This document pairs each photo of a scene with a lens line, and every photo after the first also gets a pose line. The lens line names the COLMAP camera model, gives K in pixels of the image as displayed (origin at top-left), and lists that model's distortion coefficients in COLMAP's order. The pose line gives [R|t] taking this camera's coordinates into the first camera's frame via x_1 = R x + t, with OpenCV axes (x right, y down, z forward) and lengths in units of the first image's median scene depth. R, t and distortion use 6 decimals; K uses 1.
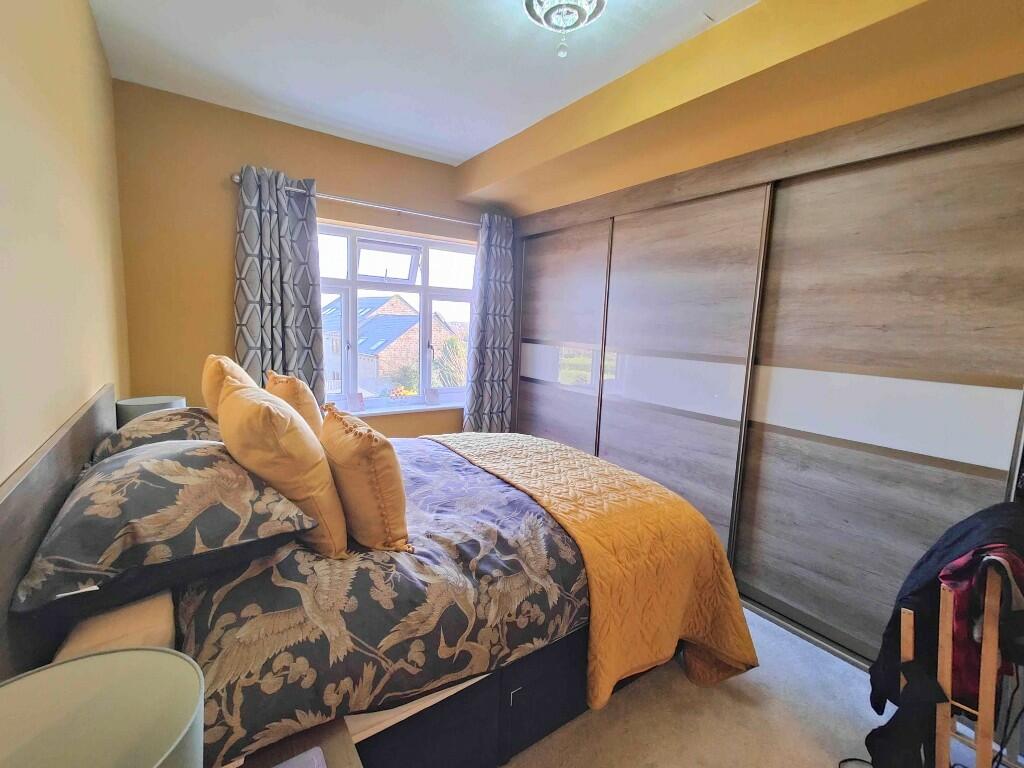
lens RADIAL K [[450.5, 0, 514.3], [0, 450.5, 378.3], [0, 0, 1]] dist [0.008900, 0.000734]
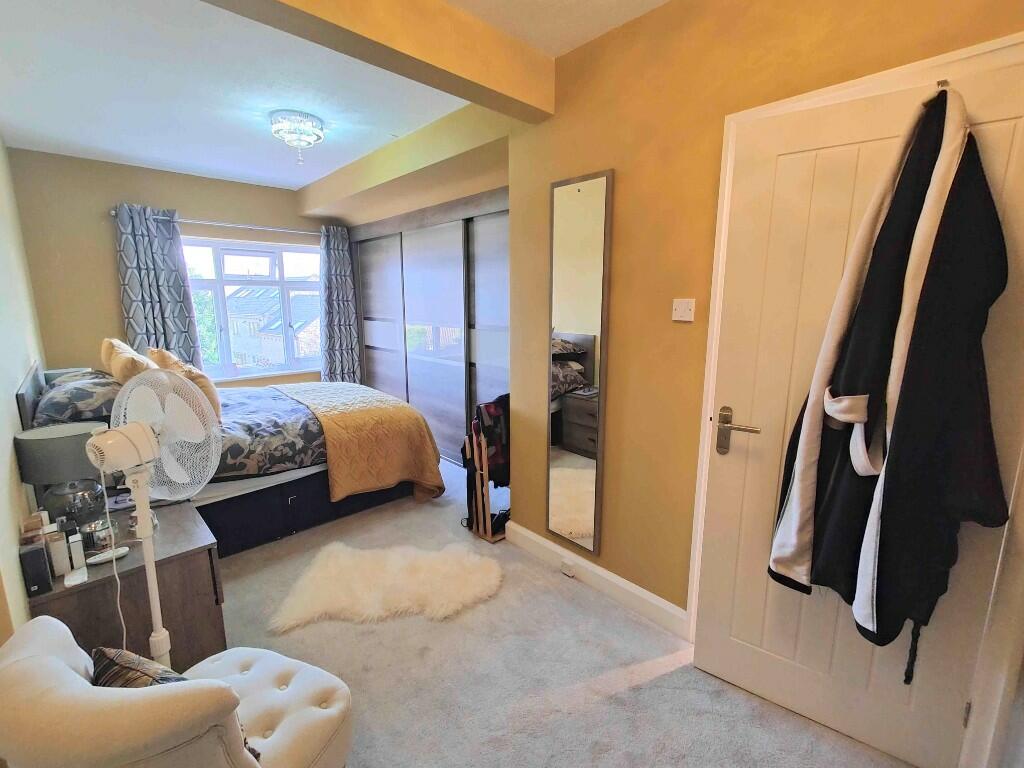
lens RADIAL K [[450.5, 0, 514.3], [0, 450.5, 378.3], [0, 0, 1]] dist [0.008900, 0.000734]
pose [[0.990134, -0.063144, 0.125089, 0.388641], [0.055528, 0.996438, 0.063464, 0.045697], [-0.128651, -0.055892, 0.990114, -0.552424]]
